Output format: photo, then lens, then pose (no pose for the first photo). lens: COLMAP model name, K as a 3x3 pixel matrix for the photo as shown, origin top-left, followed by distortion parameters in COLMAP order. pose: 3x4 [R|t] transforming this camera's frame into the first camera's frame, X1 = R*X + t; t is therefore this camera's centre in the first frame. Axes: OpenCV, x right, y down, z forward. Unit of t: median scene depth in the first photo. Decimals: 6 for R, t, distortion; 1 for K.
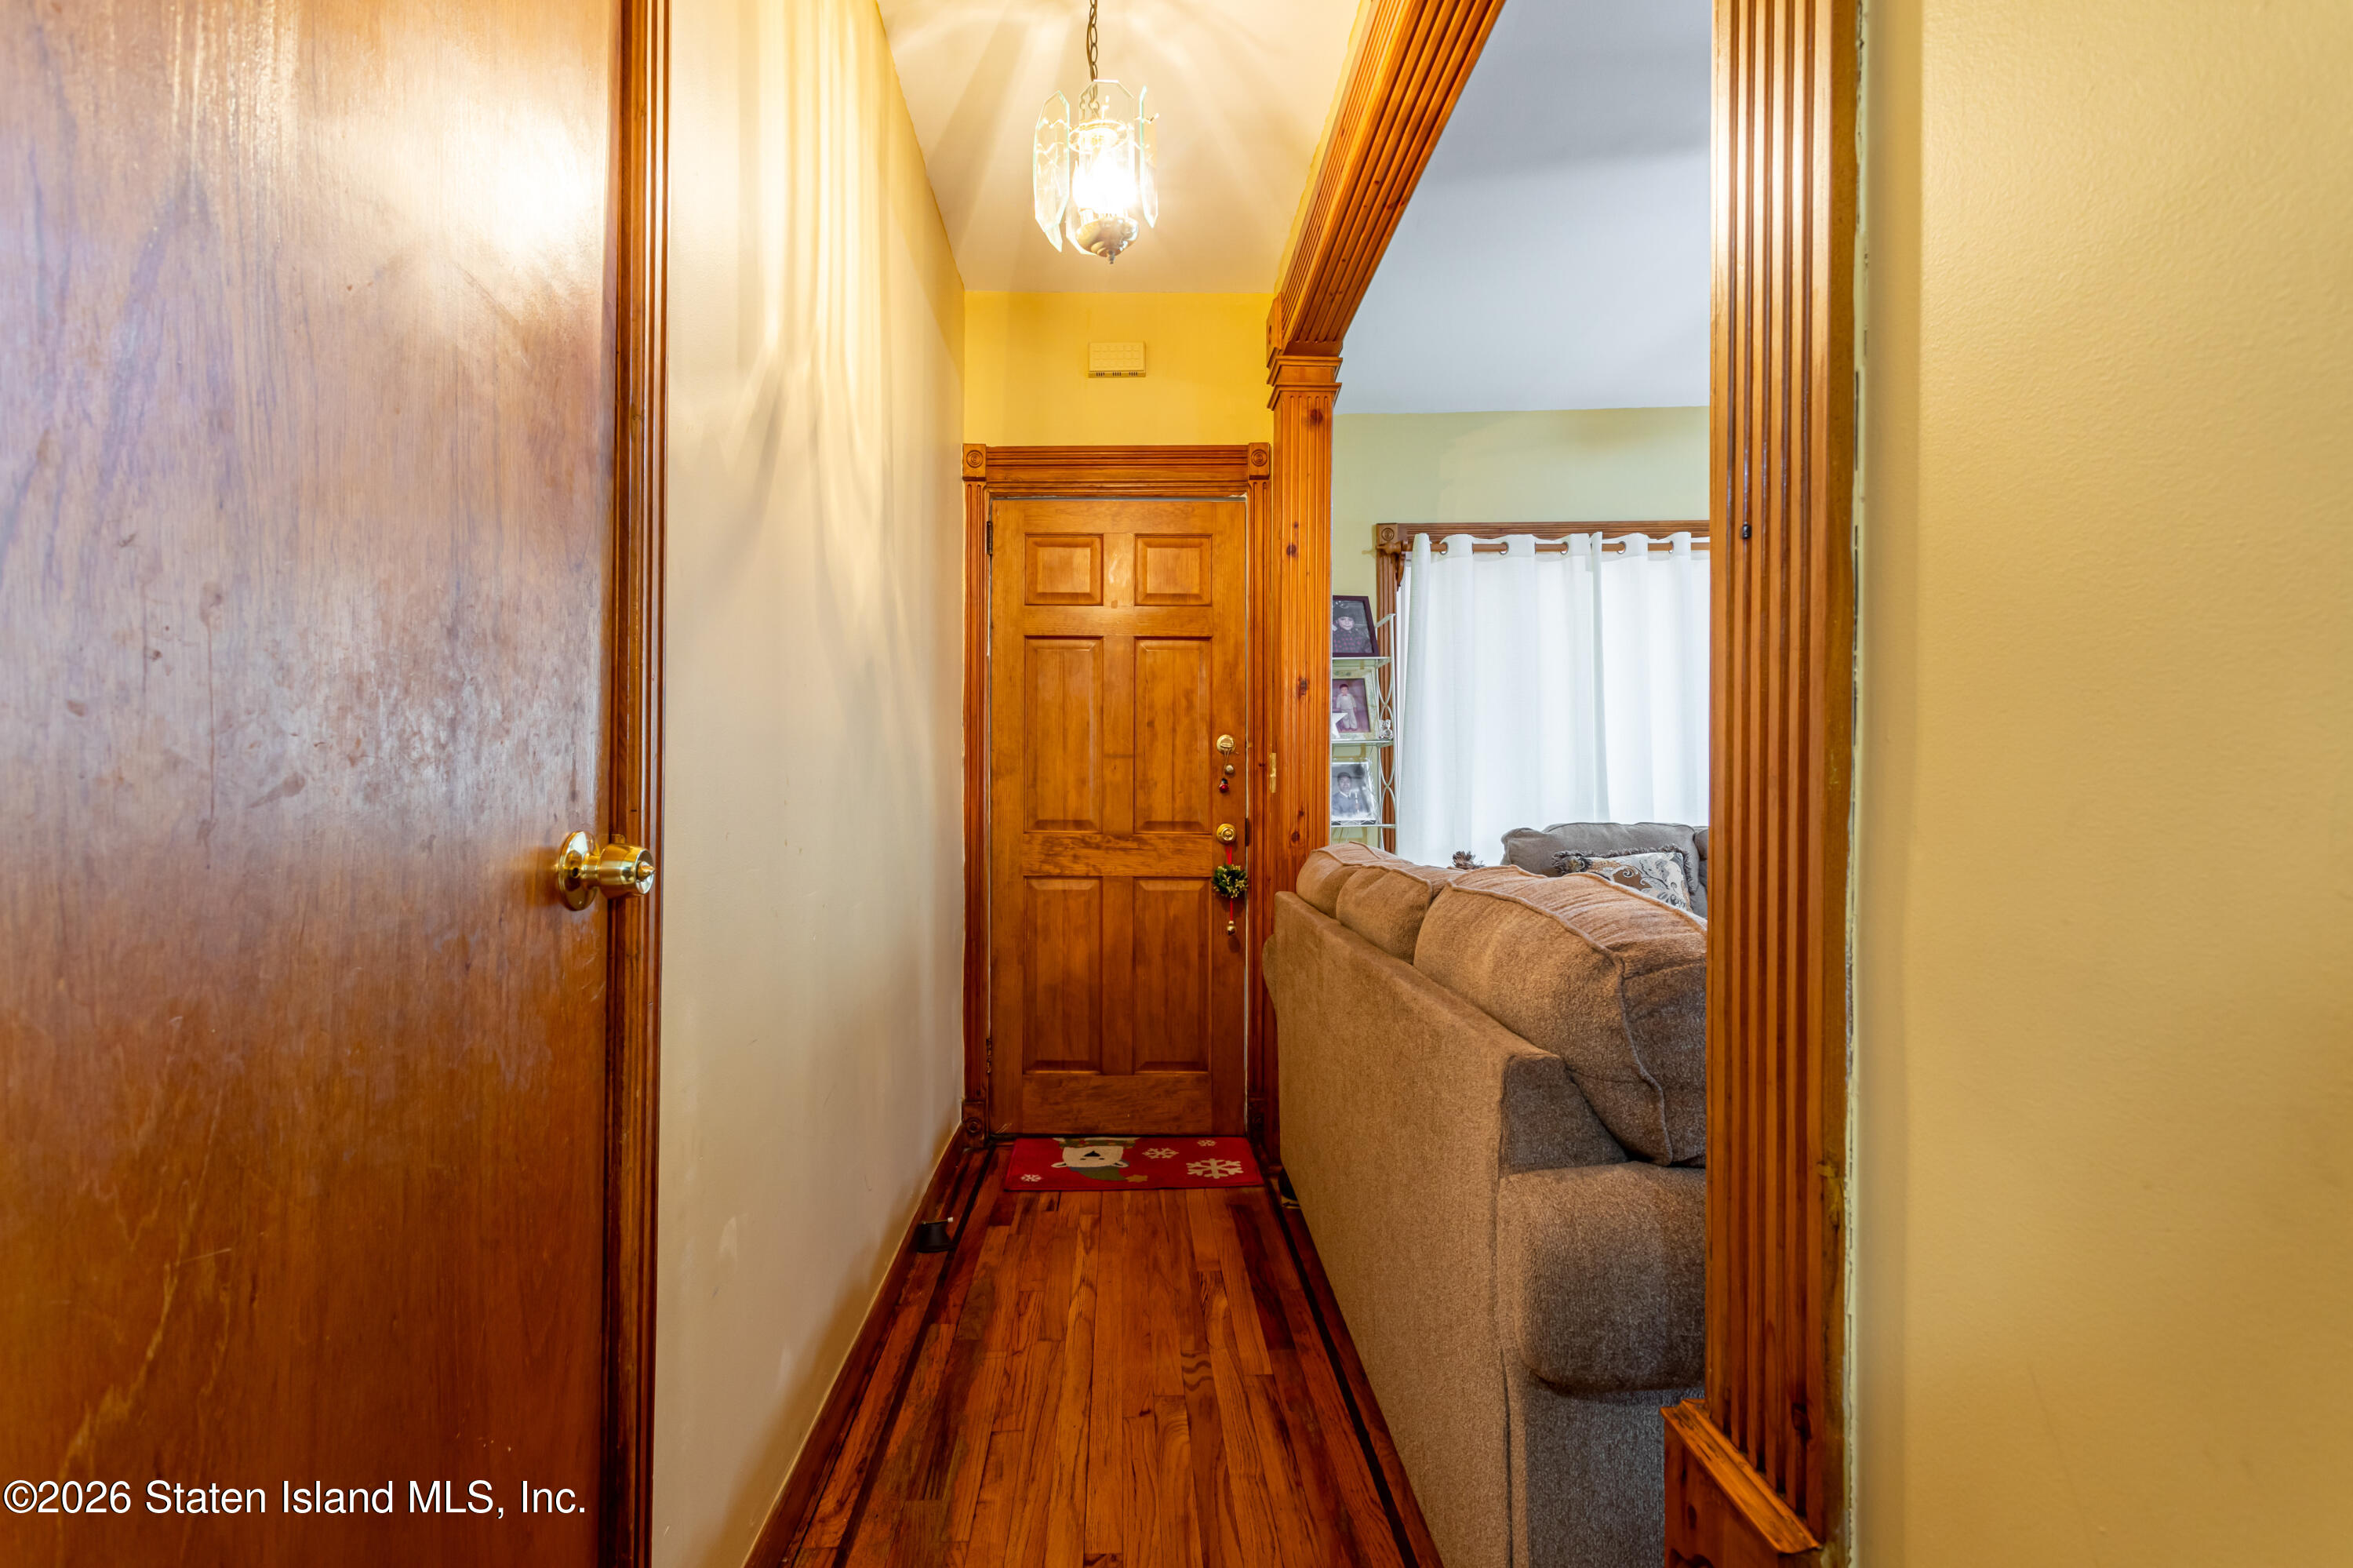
lens RADIAL K [[1143.4, 0, 1167.2], [0, 1143.4, 793.4], [0, 0, 1]] dist [0.003999, 0.004591]
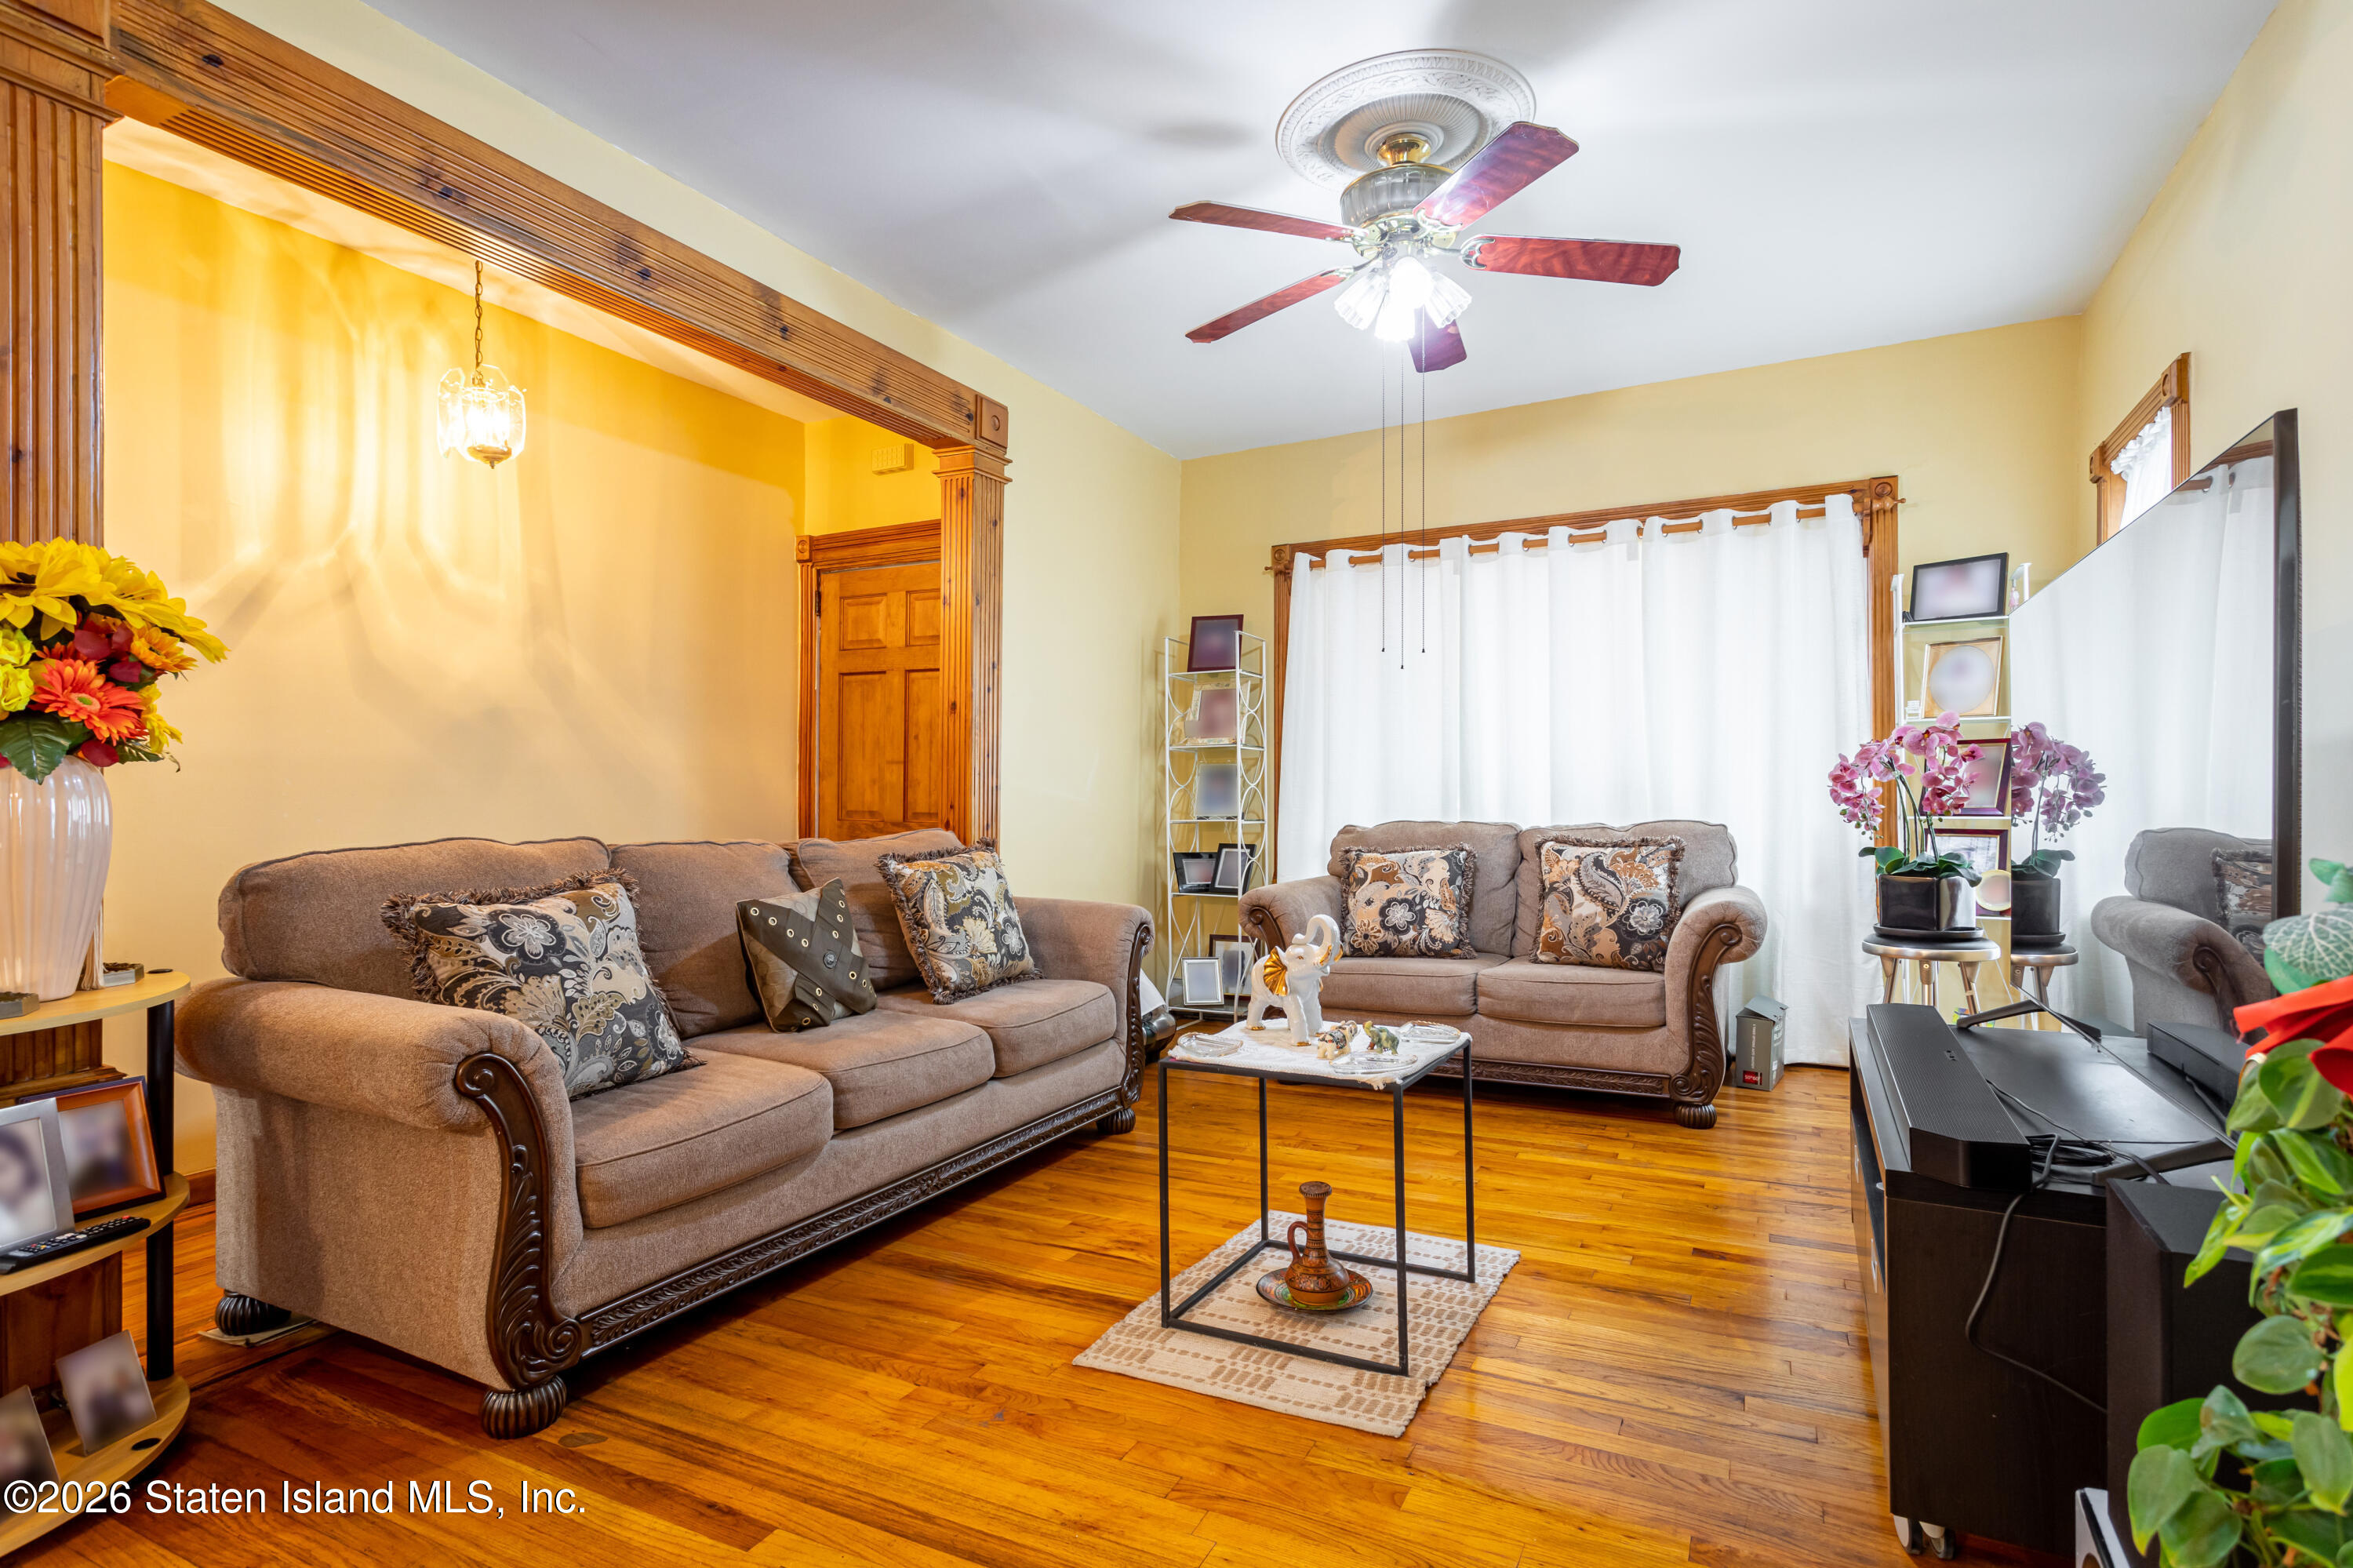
lens RADIAL K [[1143.4, 0, 1171.1], [0, 1143.4, 782.8], [0, 0, 1]] dist [0.003999, 0.004591]
pose [[0.898241, -0.000891, -0.439503, 0.805399], [-0.002803, 0.999966, -0.007755, -0.000205], [0.439495, 0.008198, 0.898208, -0.032423]]
